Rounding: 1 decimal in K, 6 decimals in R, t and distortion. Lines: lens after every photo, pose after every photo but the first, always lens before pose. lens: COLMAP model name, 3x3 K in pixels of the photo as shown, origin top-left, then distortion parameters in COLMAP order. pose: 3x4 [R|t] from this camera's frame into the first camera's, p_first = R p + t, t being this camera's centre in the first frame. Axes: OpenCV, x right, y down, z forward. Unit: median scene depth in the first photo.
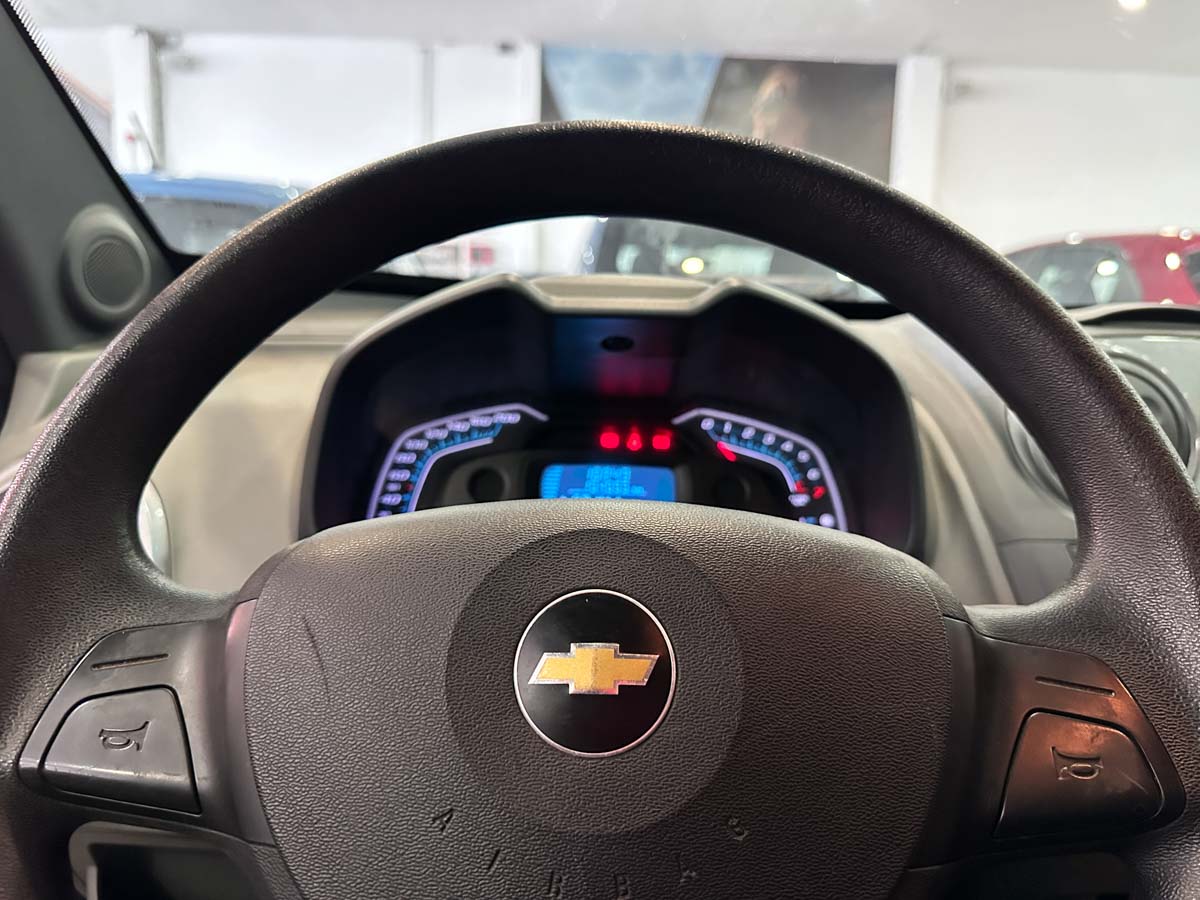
lens RADIAL K [[848.1, 0, 606.1], [0, 848.1, 451.3], [0, 0, 1]] dist [0.035505, -0.046898]
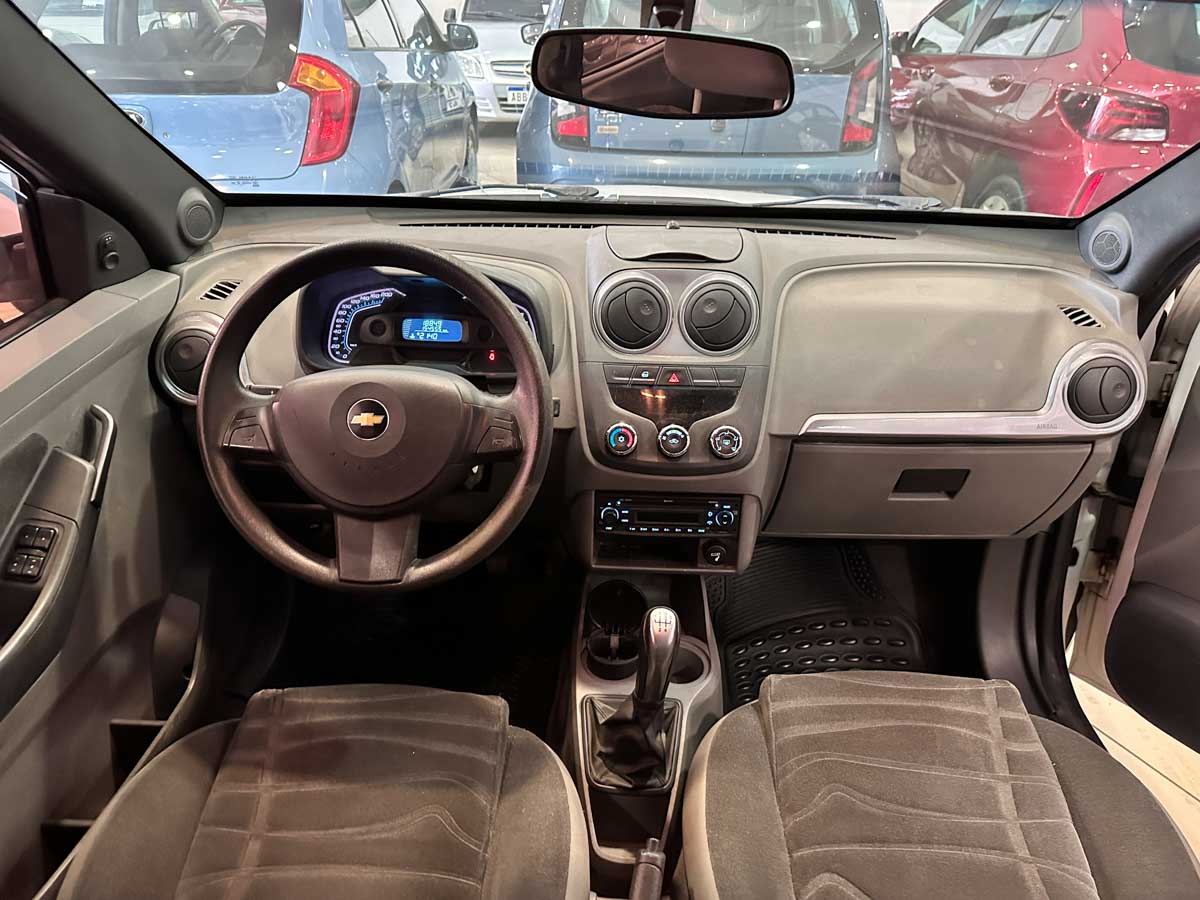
lens RADIAL K [[848.1, 0, 596.6], [0, 848.1, 456.5], [0, 0, 1]] dist [0.035505, -0.046898]
pose [[0.998371, 0.025346, -0.051124, 0.548230], [-0.005708, 0.935800, 0.352486, -0.426198], [0.056776, -0.351620, 0.934419, -1.168499]]
